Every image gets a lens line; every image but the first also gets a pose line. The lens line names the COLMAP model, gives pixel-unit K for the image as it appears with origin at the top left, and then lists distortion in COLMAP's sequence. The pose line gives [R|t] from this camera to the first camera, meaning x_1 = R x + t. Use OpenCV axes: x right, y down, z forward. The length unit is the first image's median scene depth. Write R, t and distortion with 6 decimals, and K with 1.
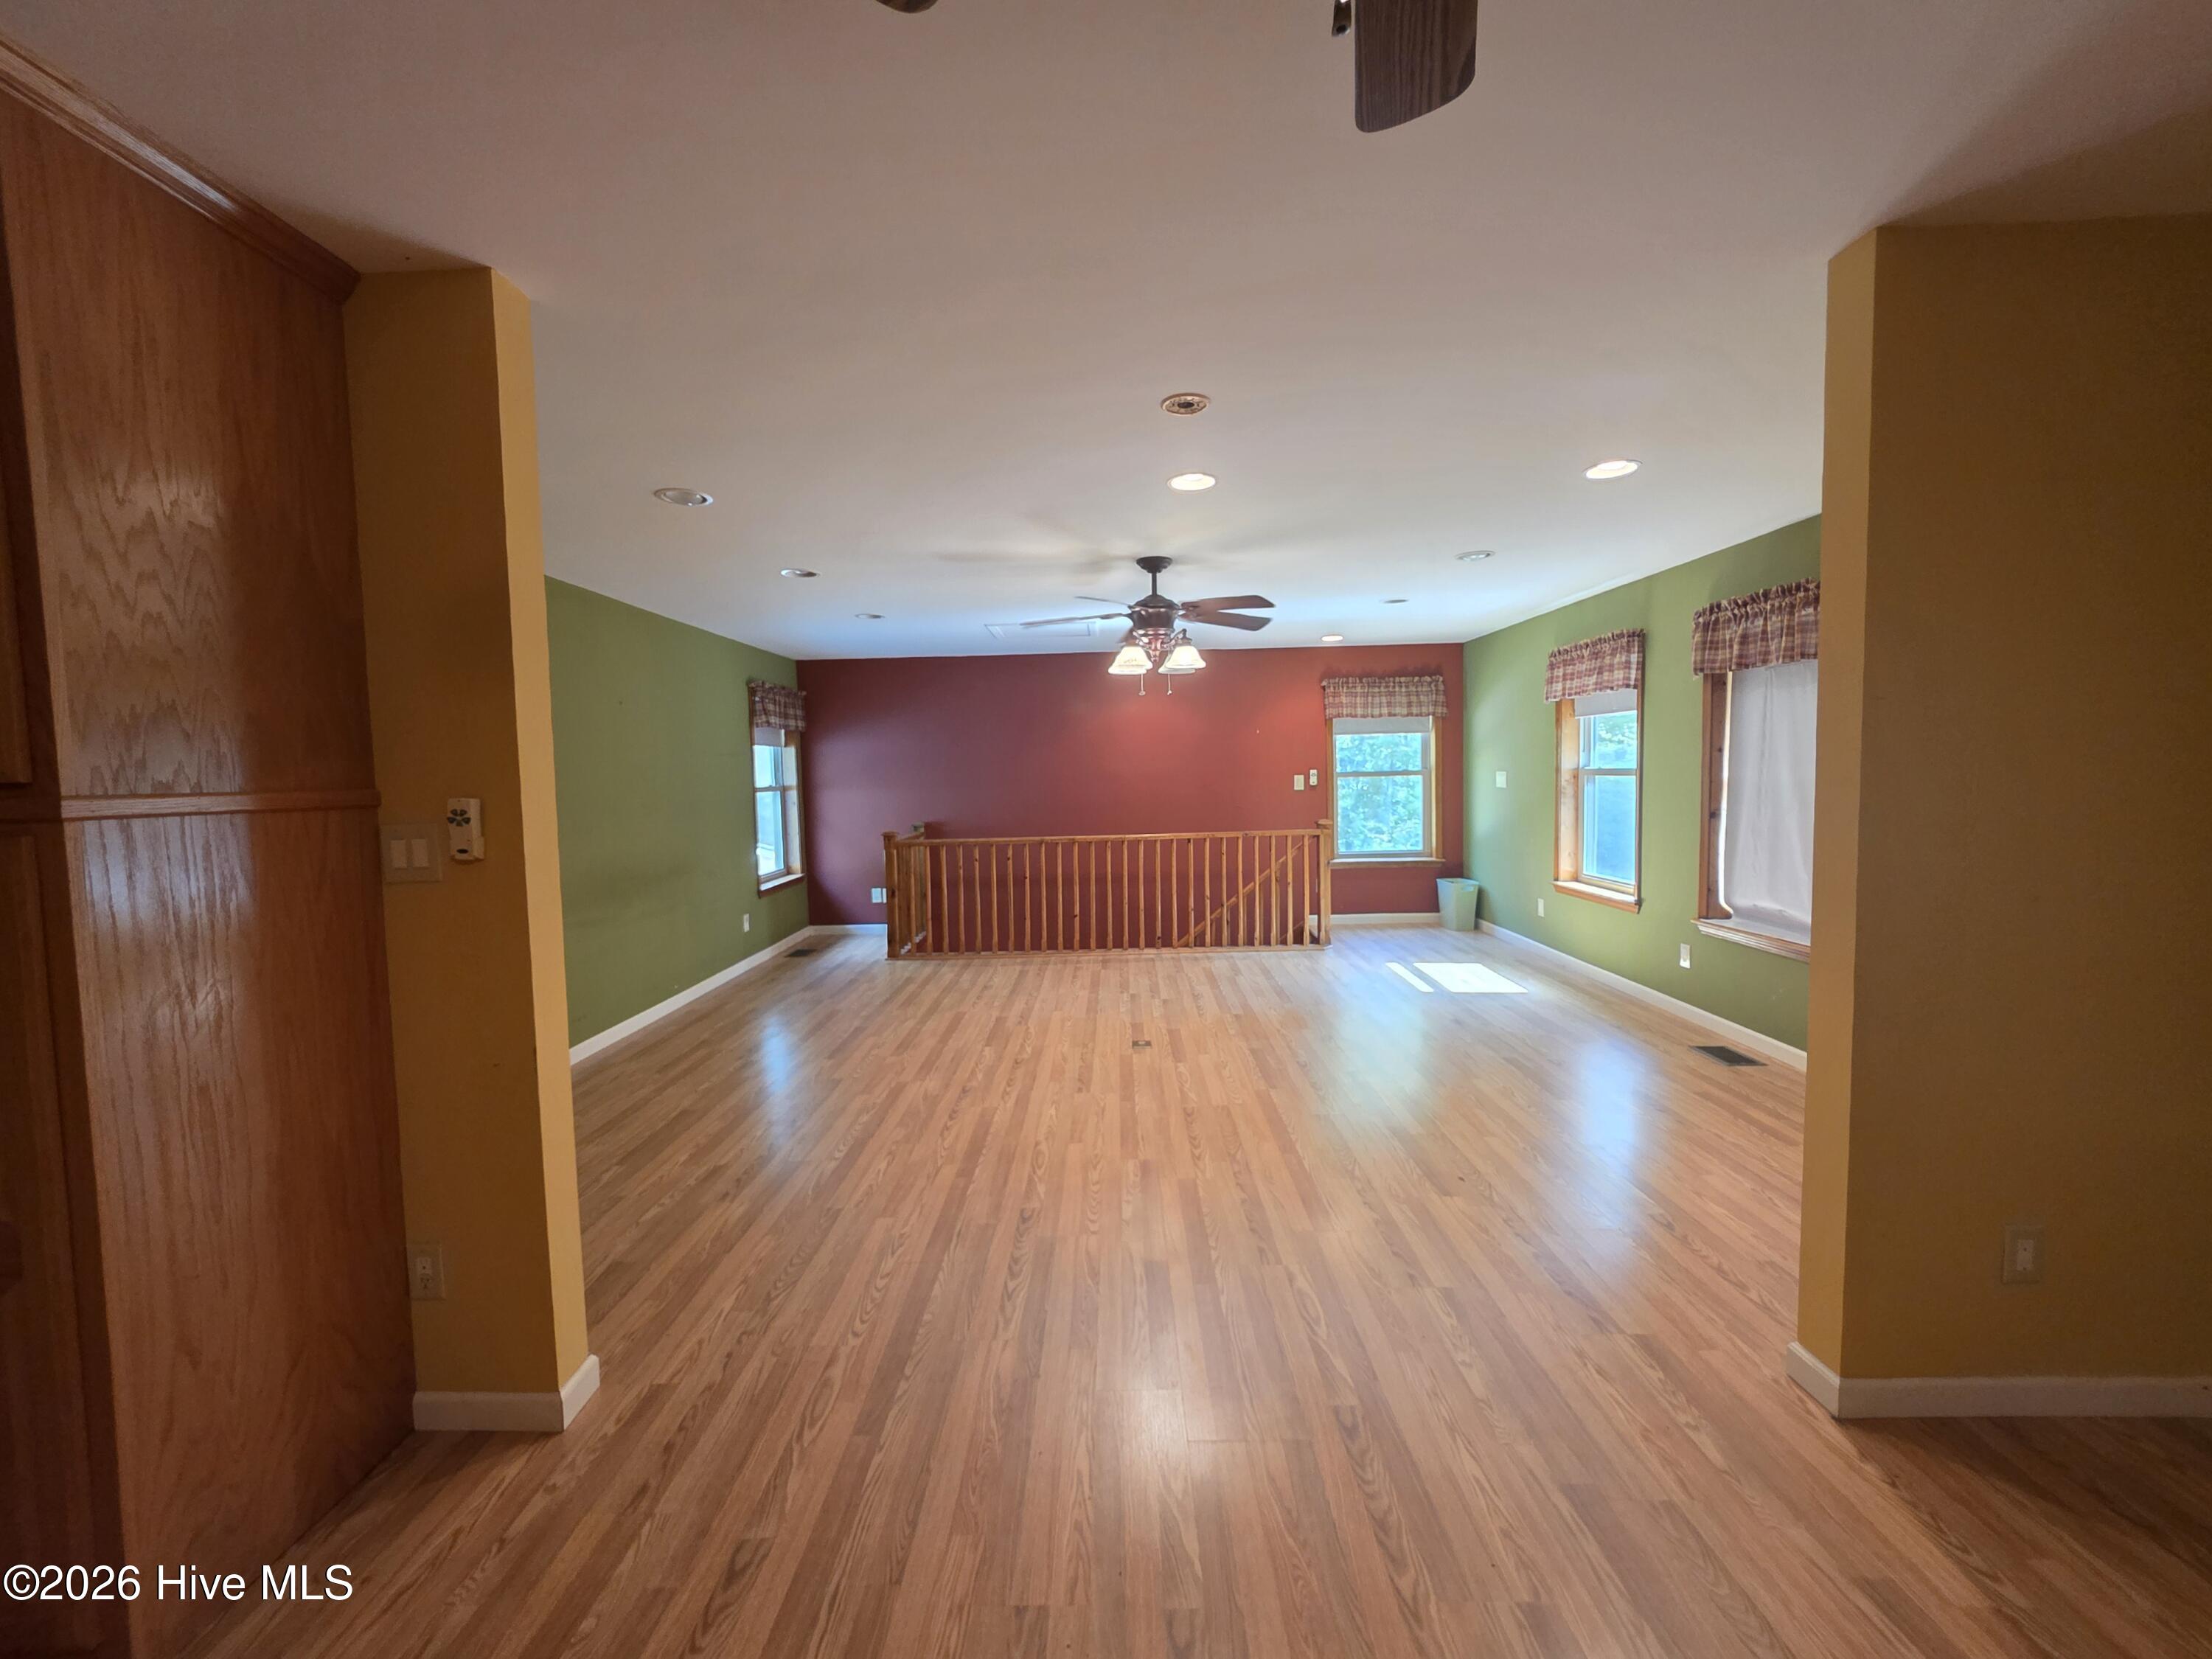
lens RADIAL K [[896.3, 0, 1088.9], [0, 896.3, 832.5], [0, 0, 1]] dist [0.008157, -0.000630]
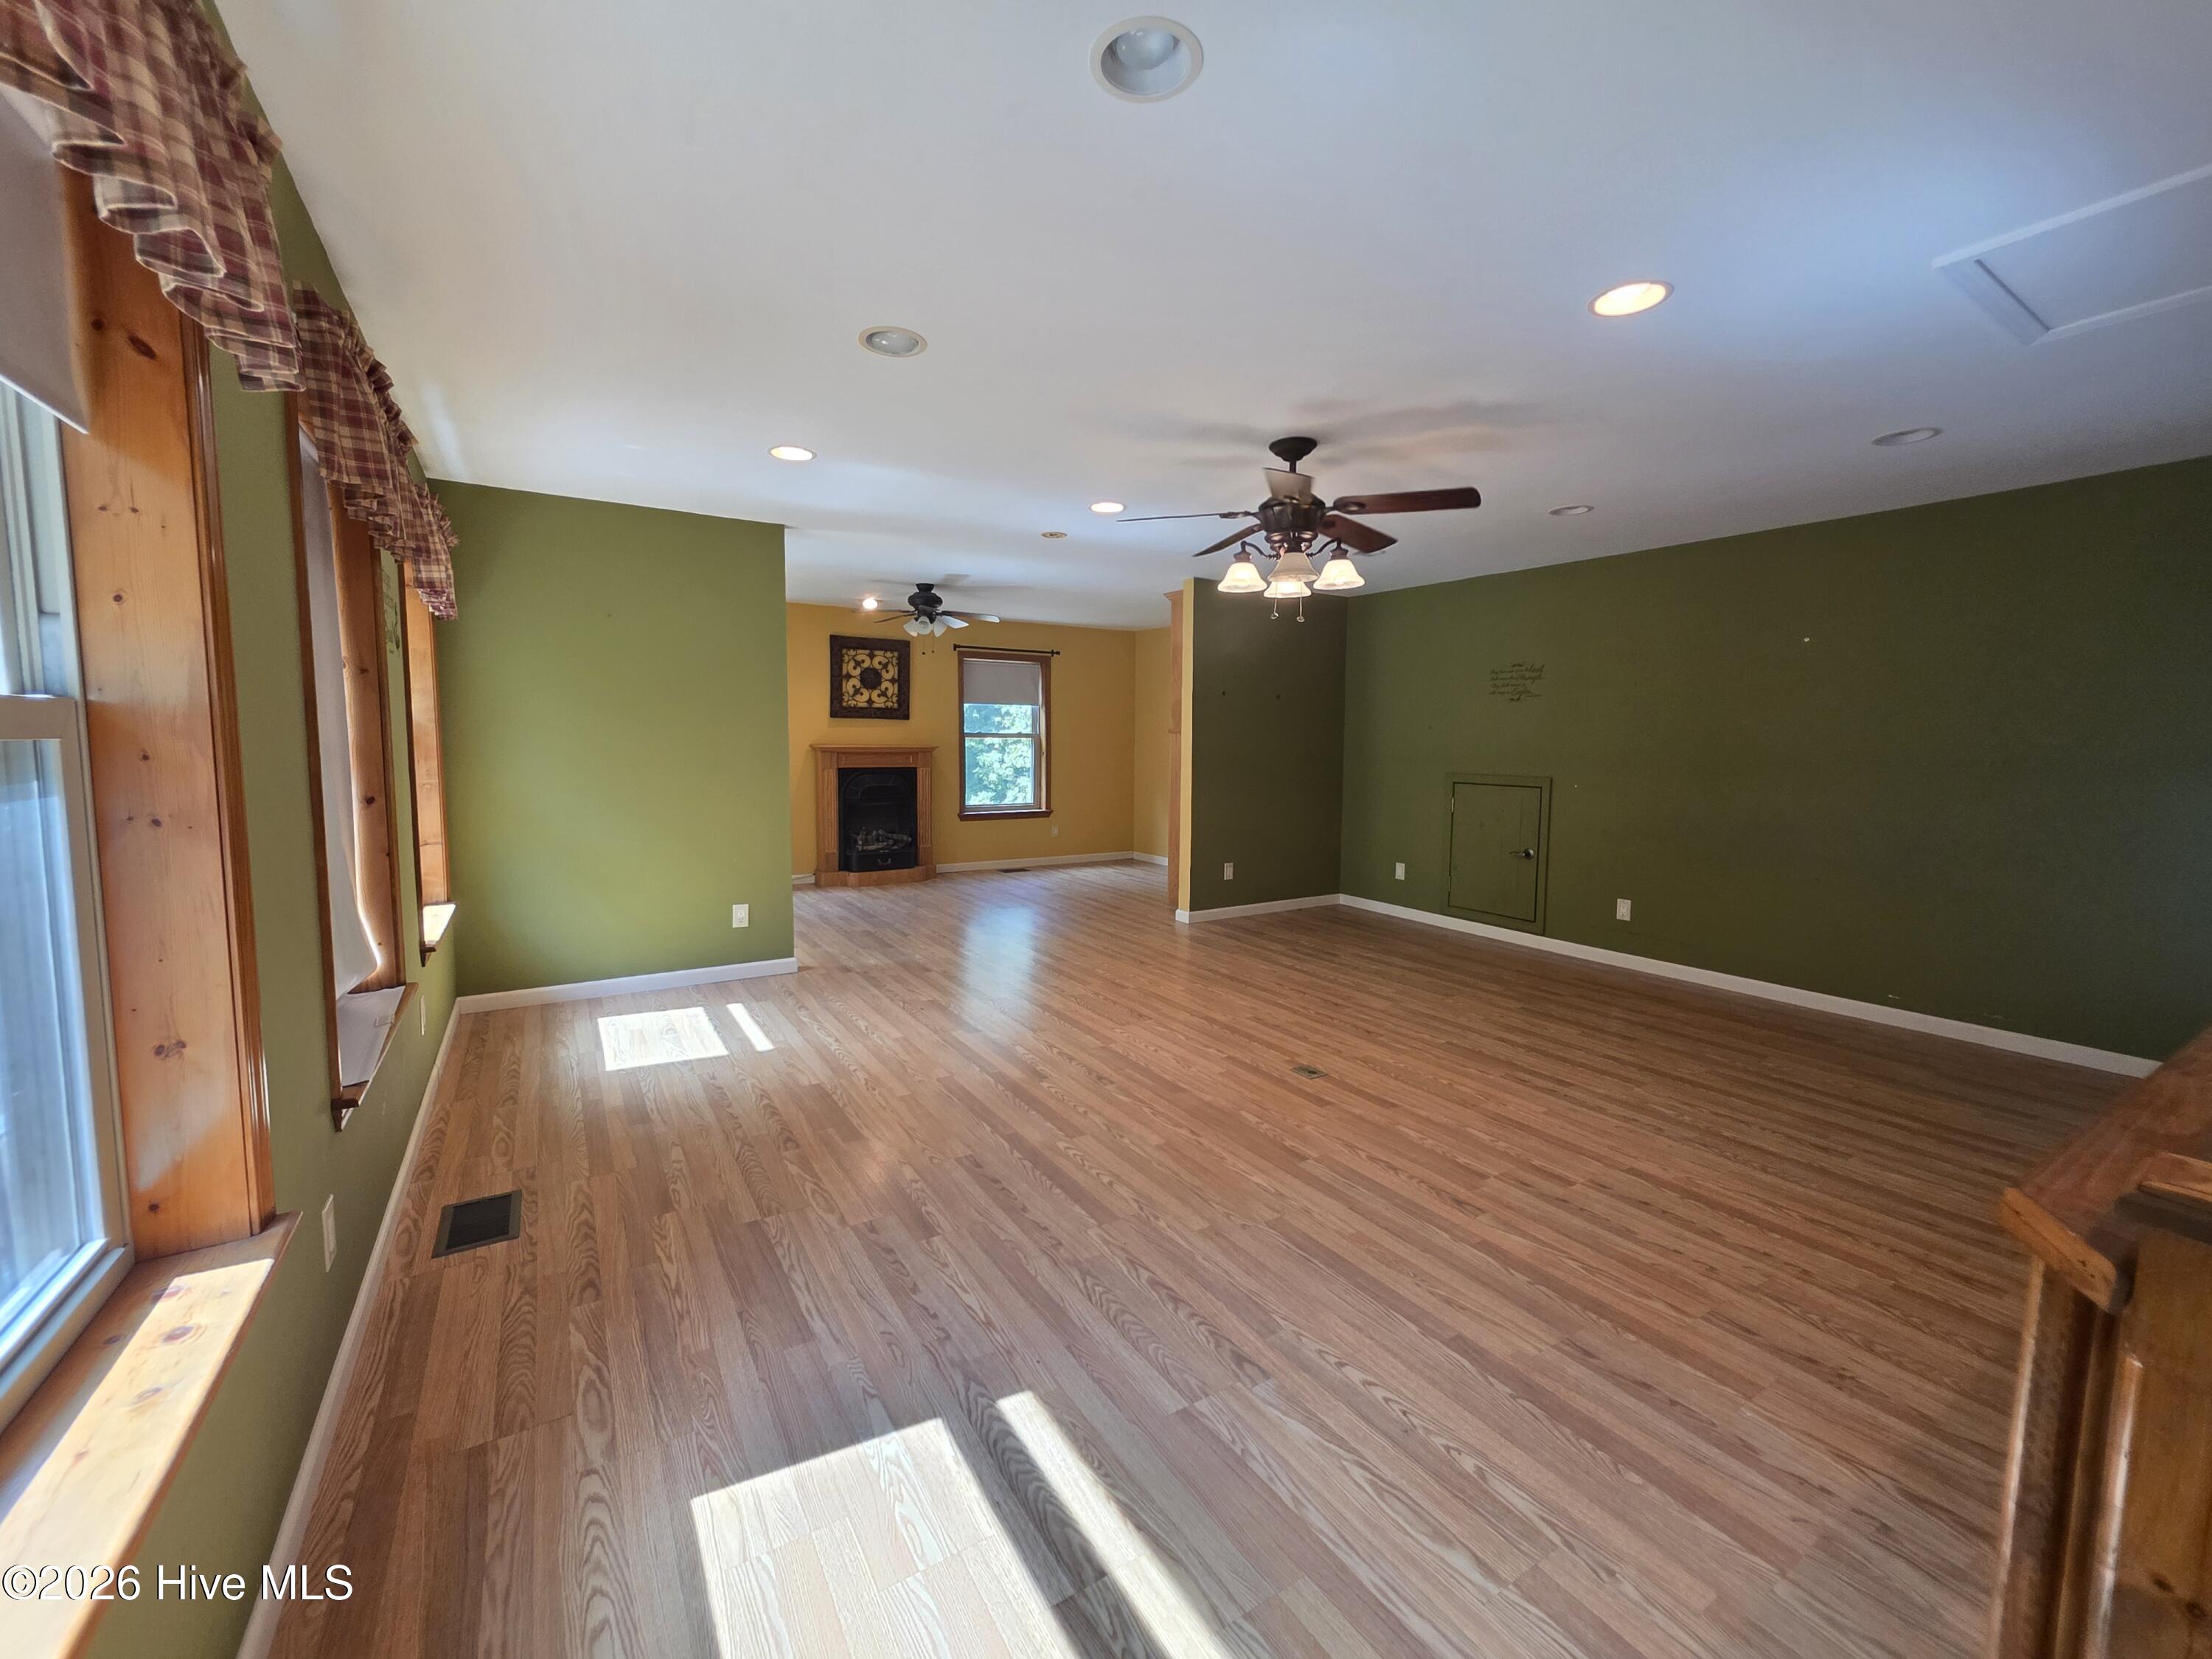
lens RADIAL K [[896.3, 0, 1114.4], [0, 896.3, 823.7], [0, 0, 1]] dist [0.008157, -0.000630]
pose [[-0.826230, 0.068419, -0.559163, 0.614244], [-0.028151, 0.986342, 0.162285, -0.096237], [0.562629, 0.149826, -0.813019, 1.496076]]
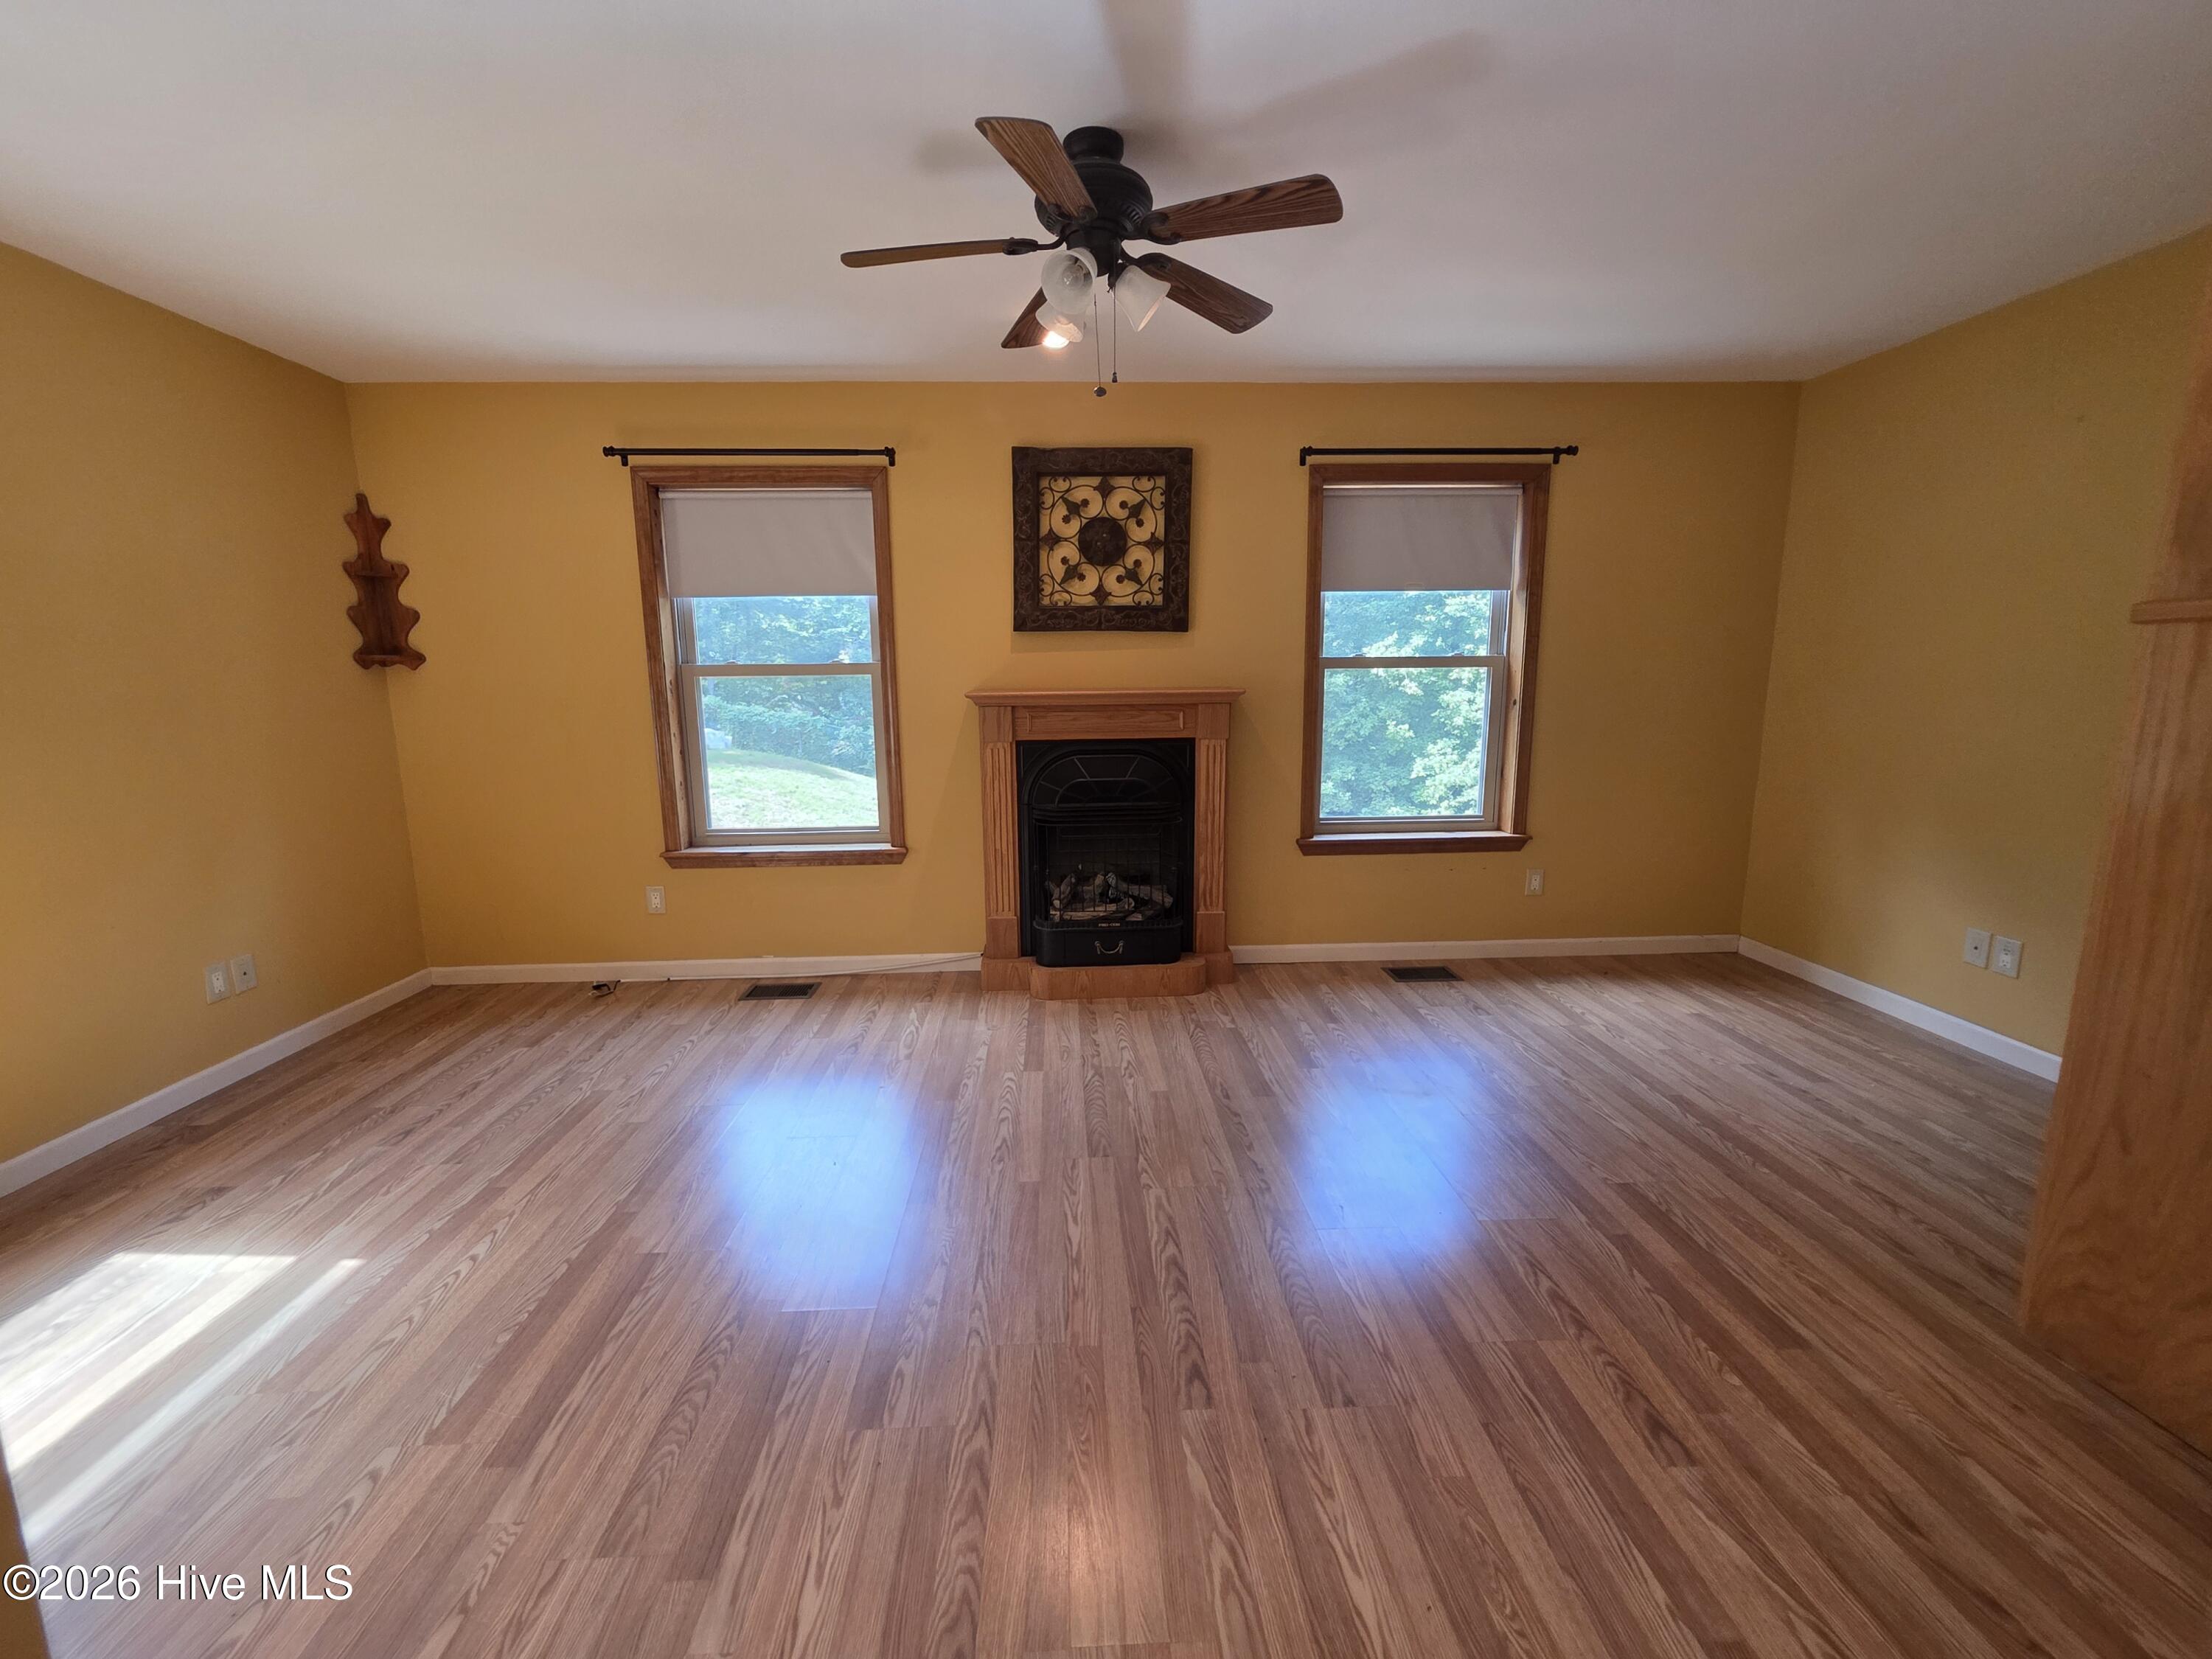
lens RADIAL K [[896.3, 0, 1067.9], [0, 896.3, 801.2], [0, 0, 1]] dist [0.008157, -0.000630]
pose [[-0.997805, 0.037503, -0.054577, 0.610461], [0.024553, 0.974954, 0.221049, -0.095760], [0.061500, 0.219224, -0.973734, 1.489473]]
